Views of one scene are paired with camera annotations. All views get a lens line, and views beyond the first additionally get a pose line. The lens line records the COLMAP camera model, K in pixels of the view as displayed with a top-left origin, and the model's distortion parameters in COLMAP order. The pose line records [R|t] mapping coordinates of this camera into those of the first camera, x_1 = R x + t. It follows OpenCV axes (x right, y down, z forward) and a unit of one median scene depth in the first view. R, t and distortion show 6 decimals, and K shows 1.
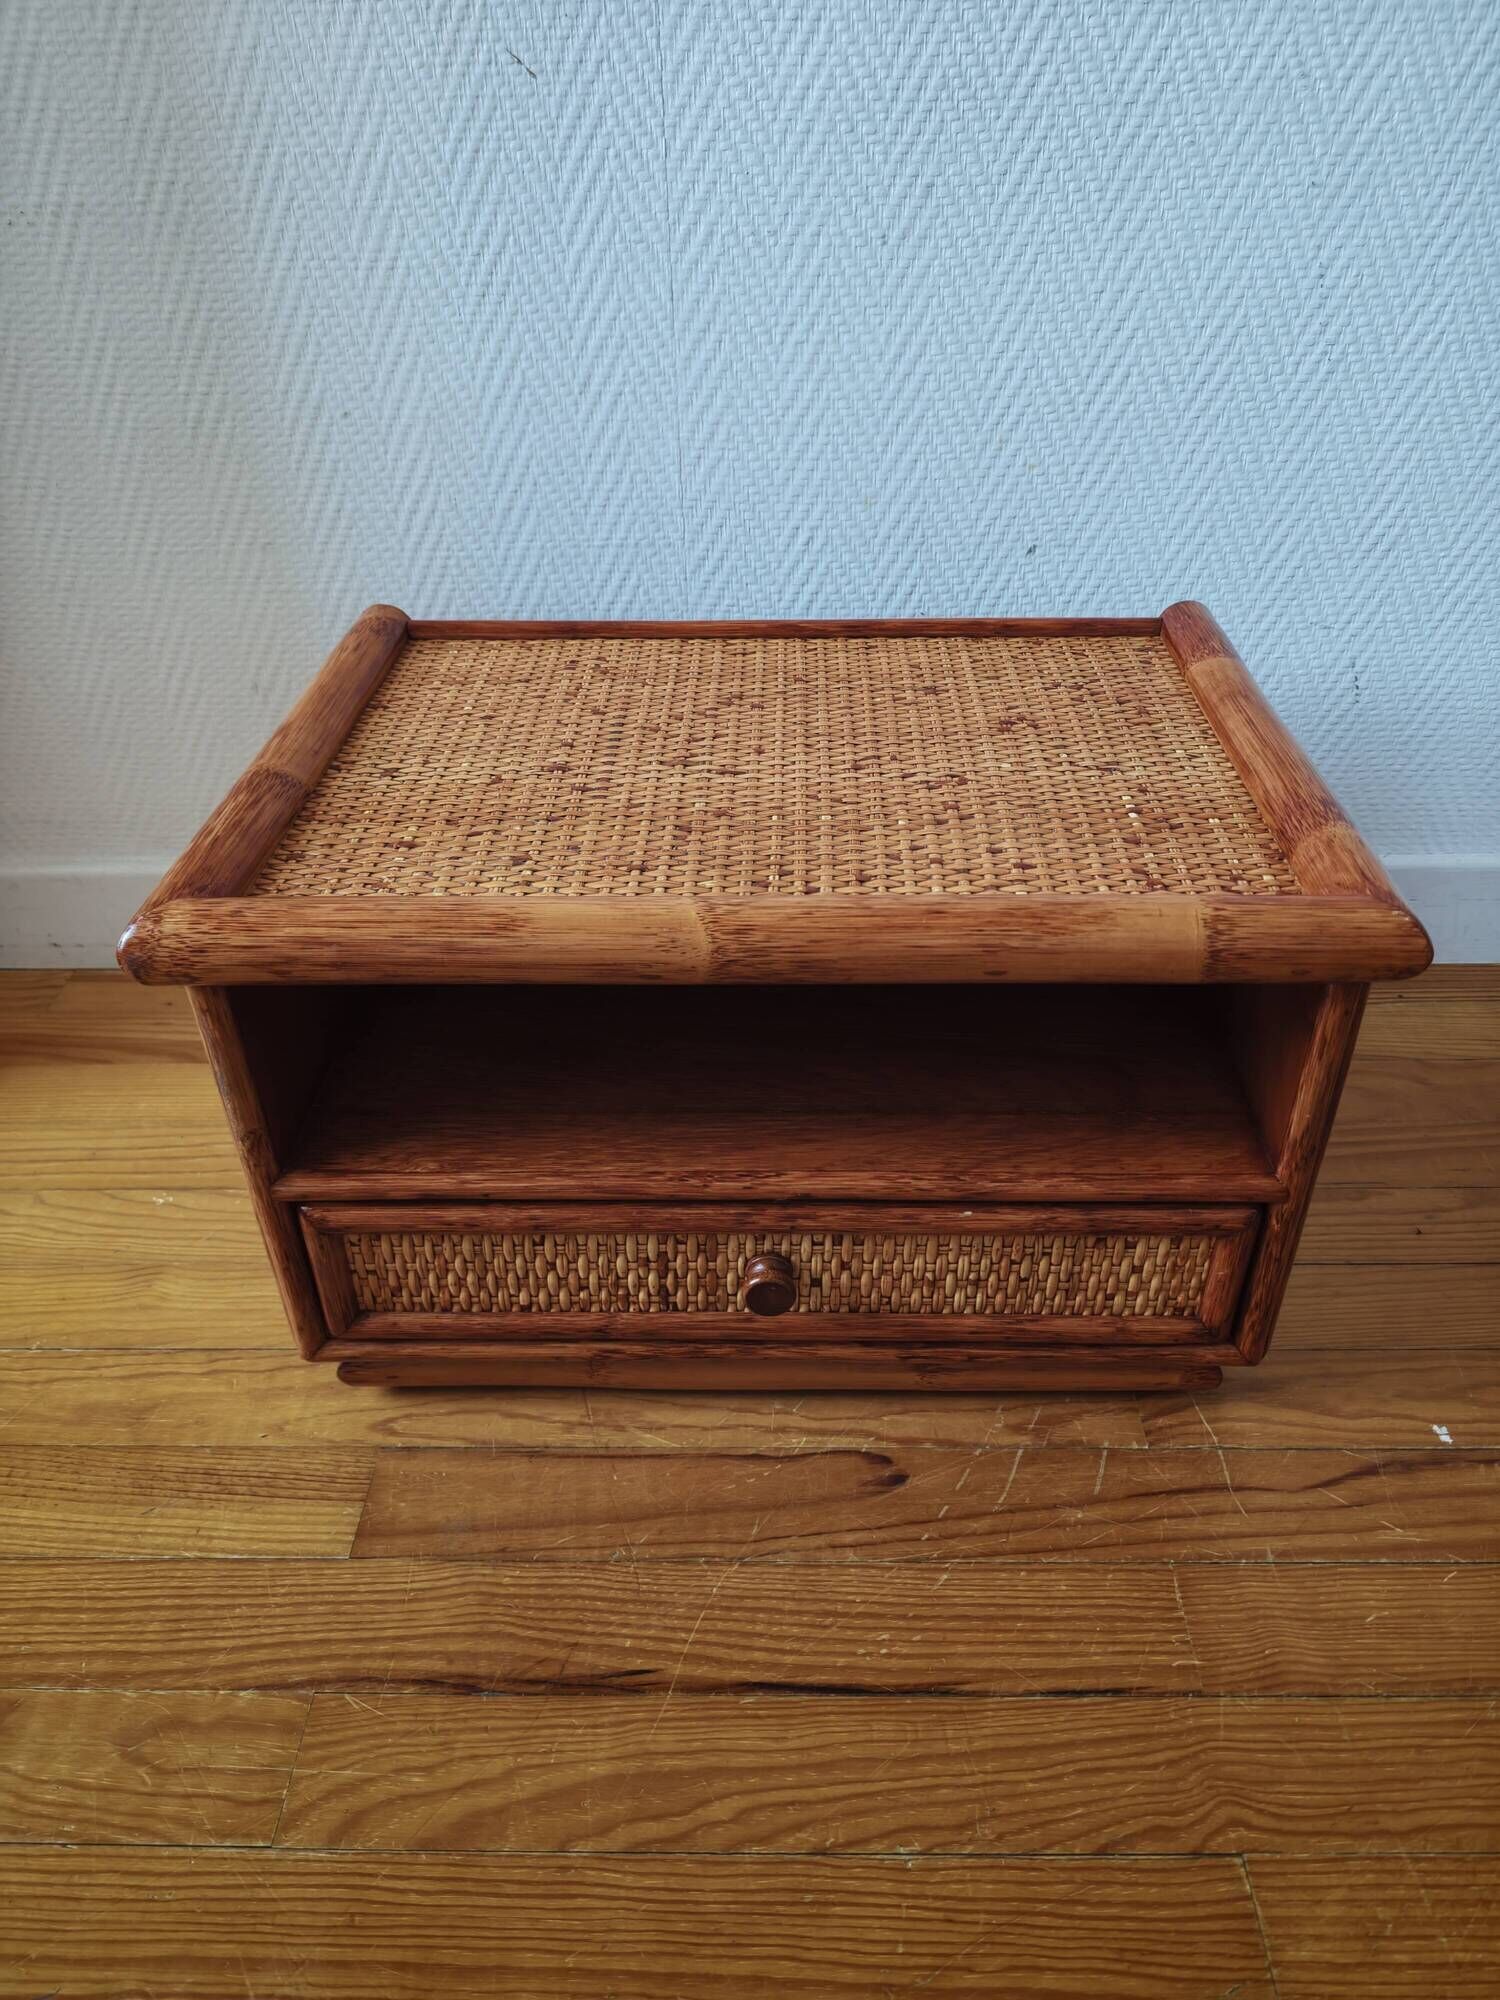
lens RADIAL K [[1411.4, 0, 767.2], [0, 1411.4, 1001.9], [0, 0, 1]] dist [-0.000671, -0.018891]
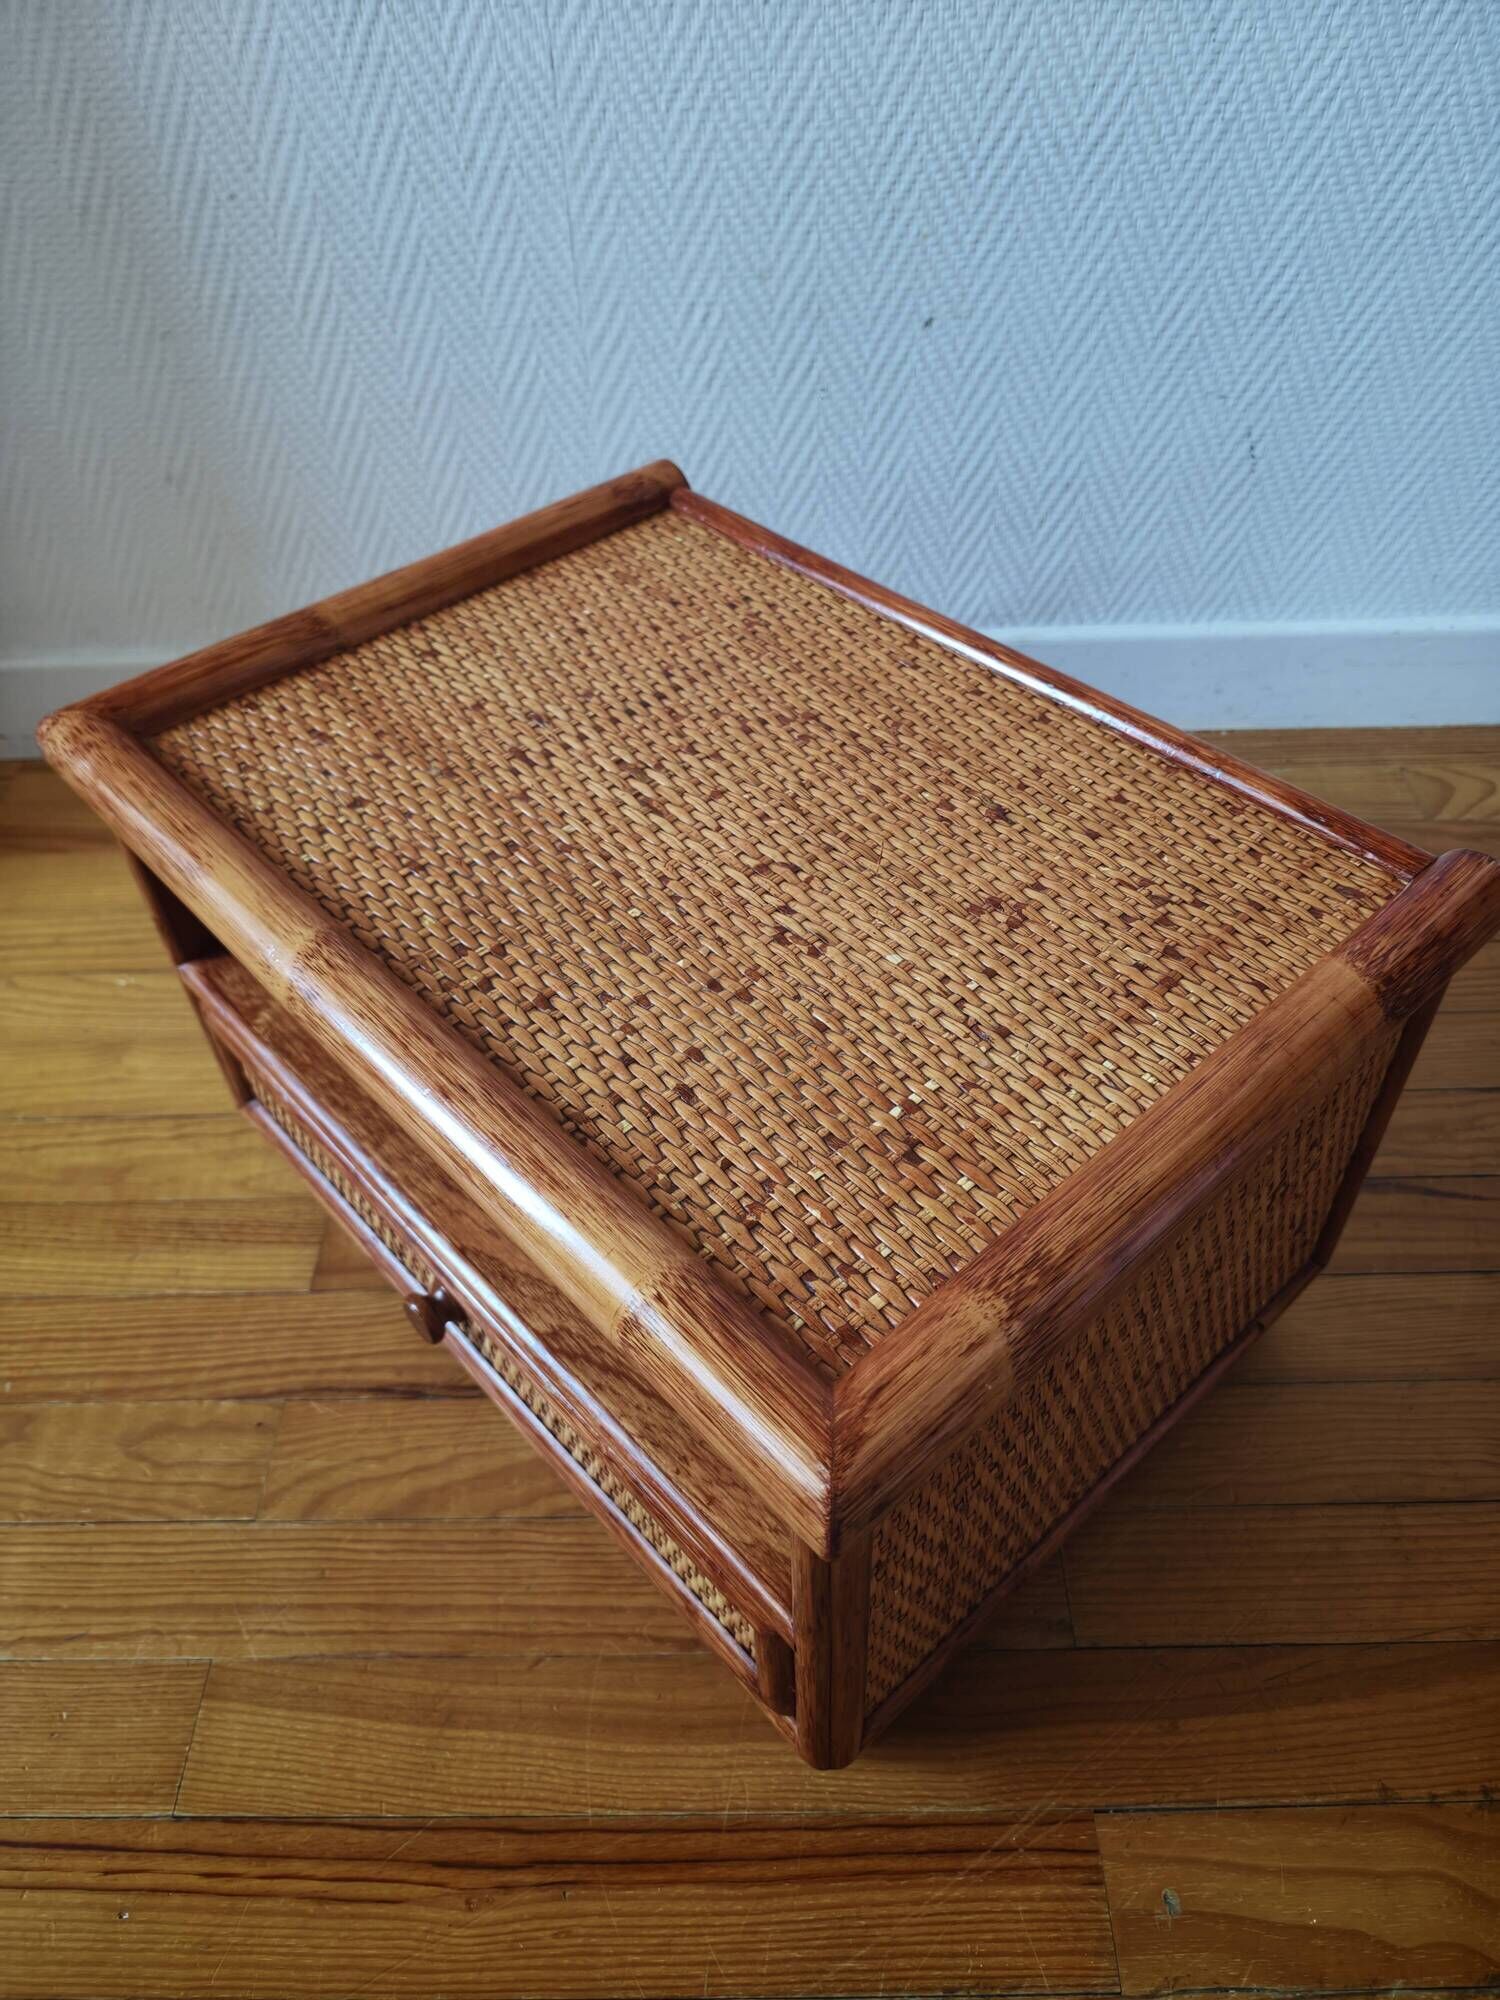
lens RADIAL K [[1420.0, 0, 757.2], [0, 1420.0, 996.5], [0, 0, 1]] dist [-0.010764, -0.011271]
pose [[0.999772, -0.021326, 0.001188, 0.064937], [0.020766, 0.983527, 0.179564, -0.038705], [-0.004998, -0.179498, 0.983746, -0.088439]]
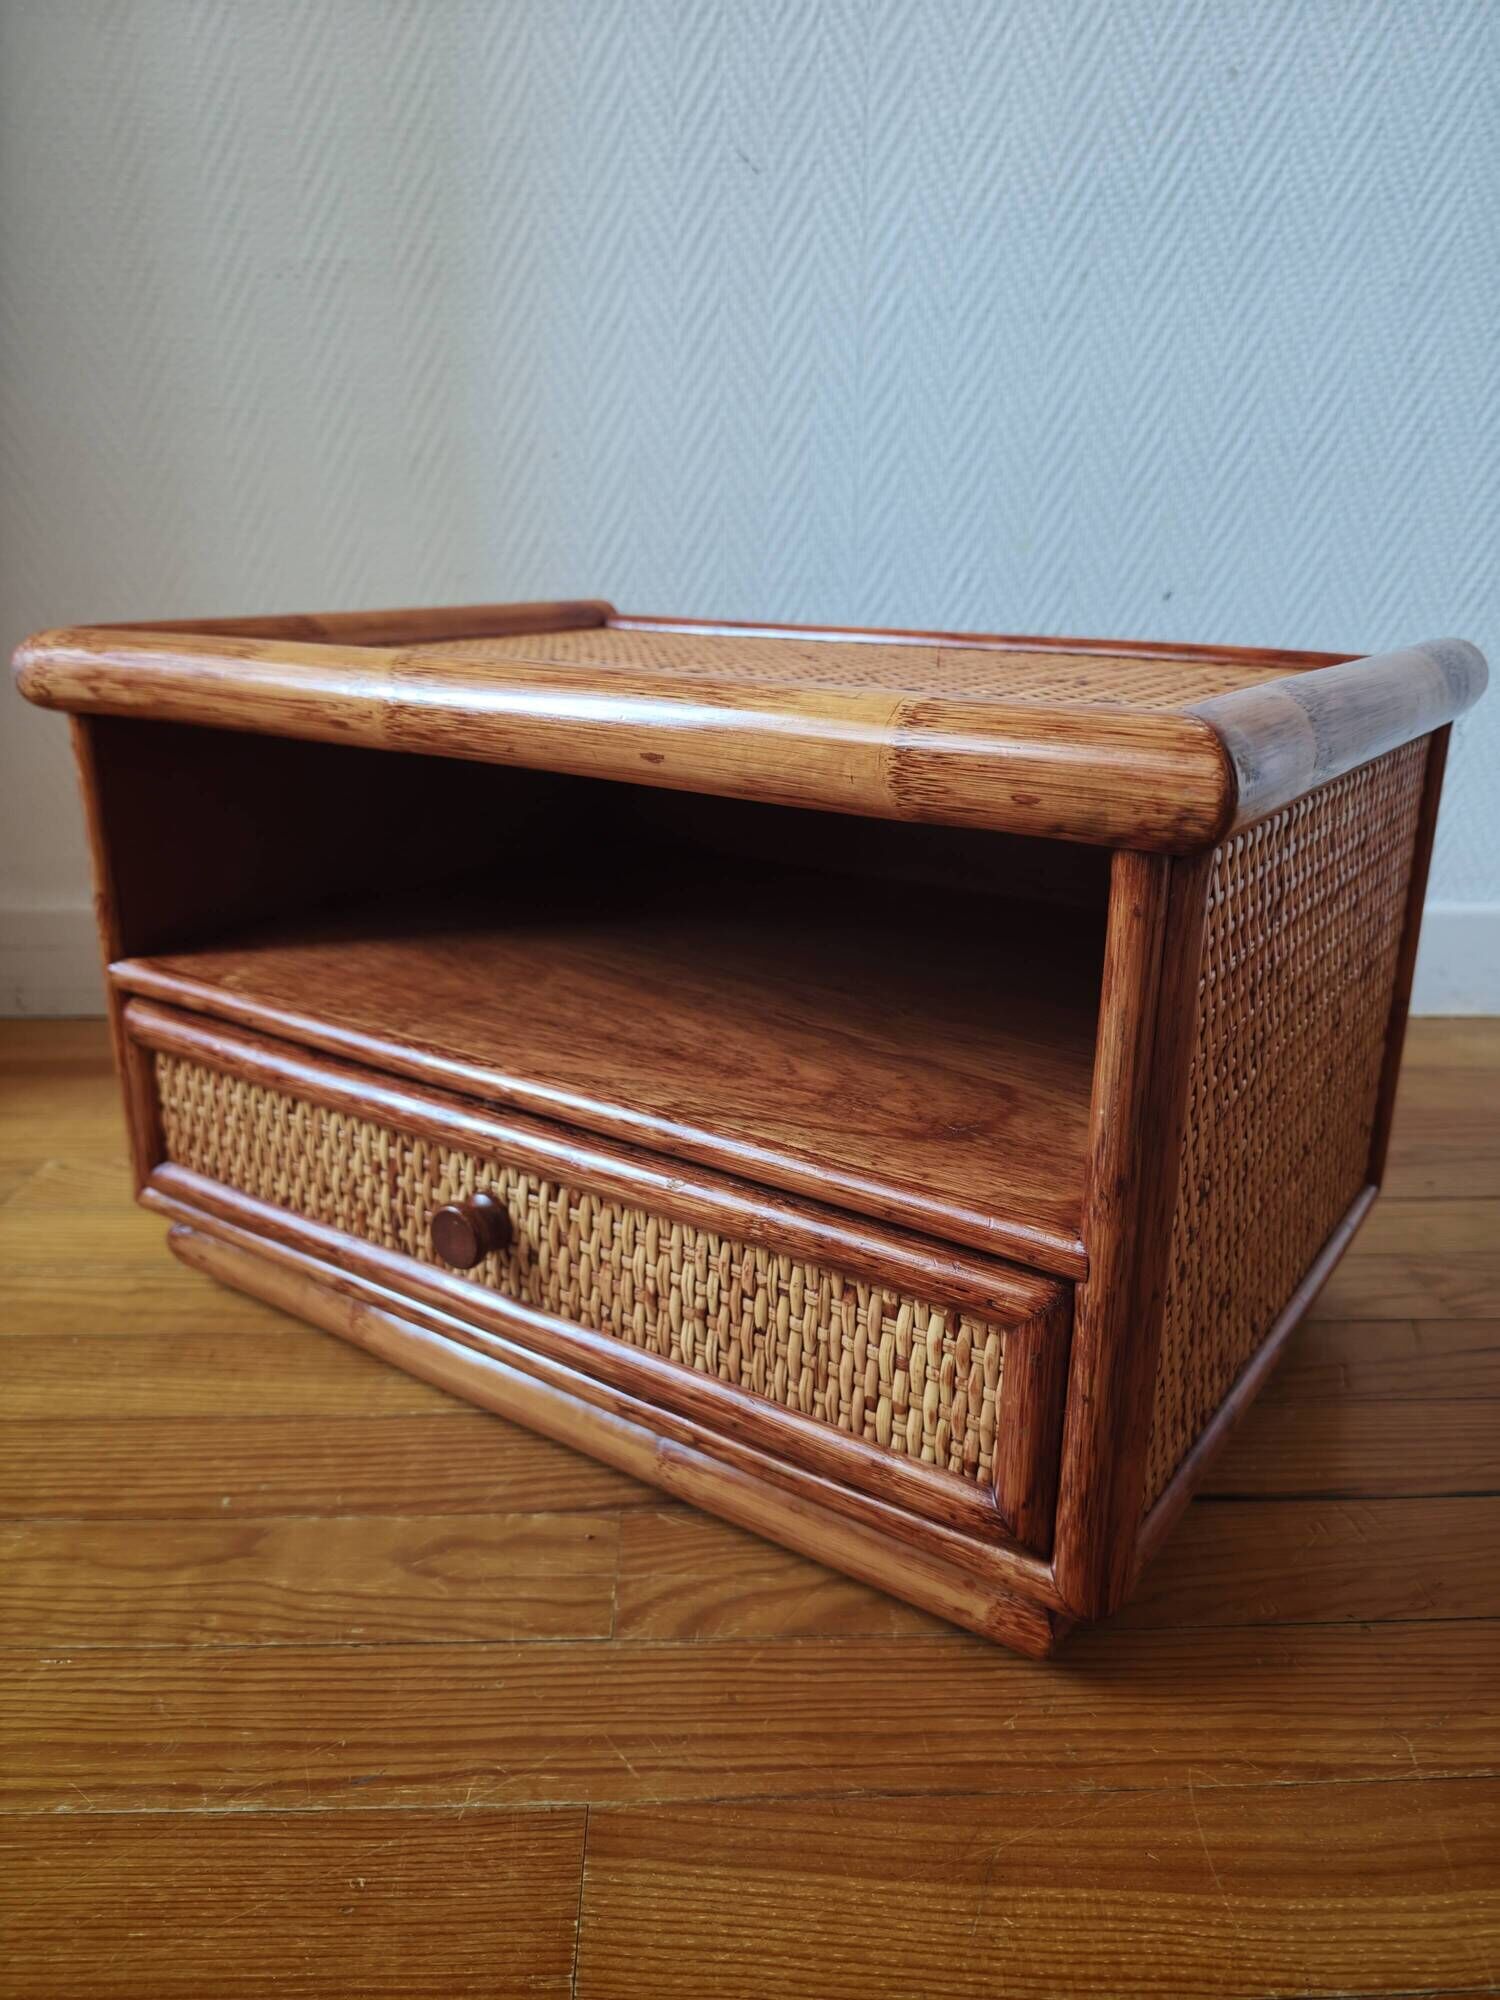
lens RADIAL K [[1425.9, 0, 749.4], [0, 1425.9, 994.4], [0, 0, 1]] dist [-0.006761, -0.016644]
pose [[0.998244, 0.009119, 0.058523, -0.237798], [0.008287, 0.956853, -0.290454, 0.352906], [-0.058646, 0.290429, 0.955098, 0.059577]]
